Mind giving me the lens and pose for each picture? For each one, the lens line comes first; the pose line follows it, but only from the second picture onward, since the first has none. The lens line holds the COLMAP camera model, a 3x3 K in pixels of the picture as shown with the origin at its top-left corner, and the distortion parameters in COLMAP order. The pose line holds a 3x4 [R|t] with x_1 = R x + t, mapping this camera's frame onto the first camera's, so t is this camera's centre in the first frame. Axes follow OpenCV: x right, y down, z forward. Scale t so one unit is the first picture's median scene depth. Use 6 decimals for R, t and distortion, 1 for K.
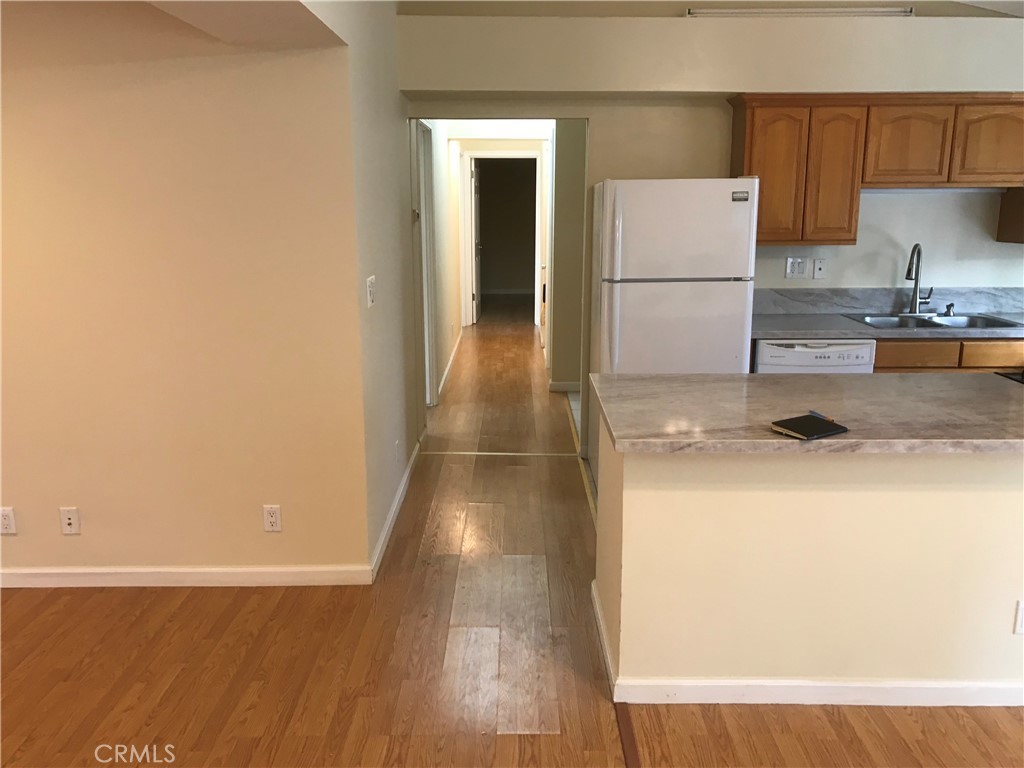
lens RADIAL K [[824.2, 0, 510.7], [0, 824.2, 382.9], [0, 0, 1]] dist [-0.012788, -0.005845]
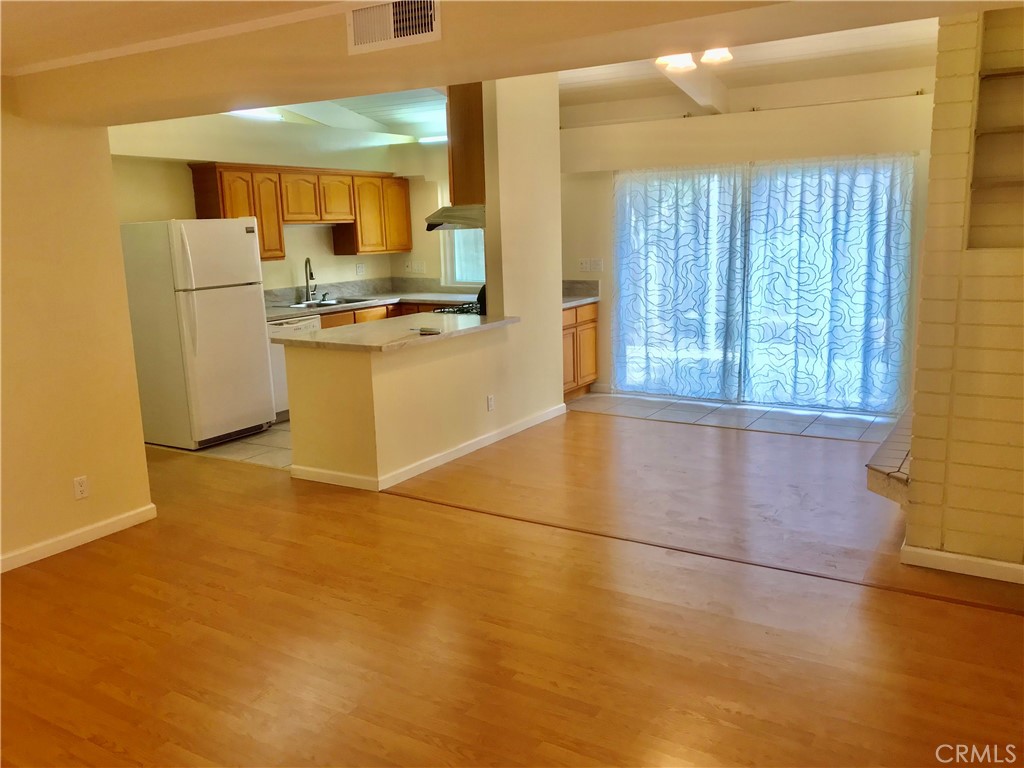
lens RADIAL K [[824.2, 0, 513.8], [0, 824.2, 384.8], [0, 0, 1]] dist [-0.012788, -0.005845]
pose [[0.510166, -0.173883, 0.842316, -0.761235], [0.216102, 0.973847, 0.070149, 0.052195], [-0.832484, 0.146239, 0.534400, -0.182833]]
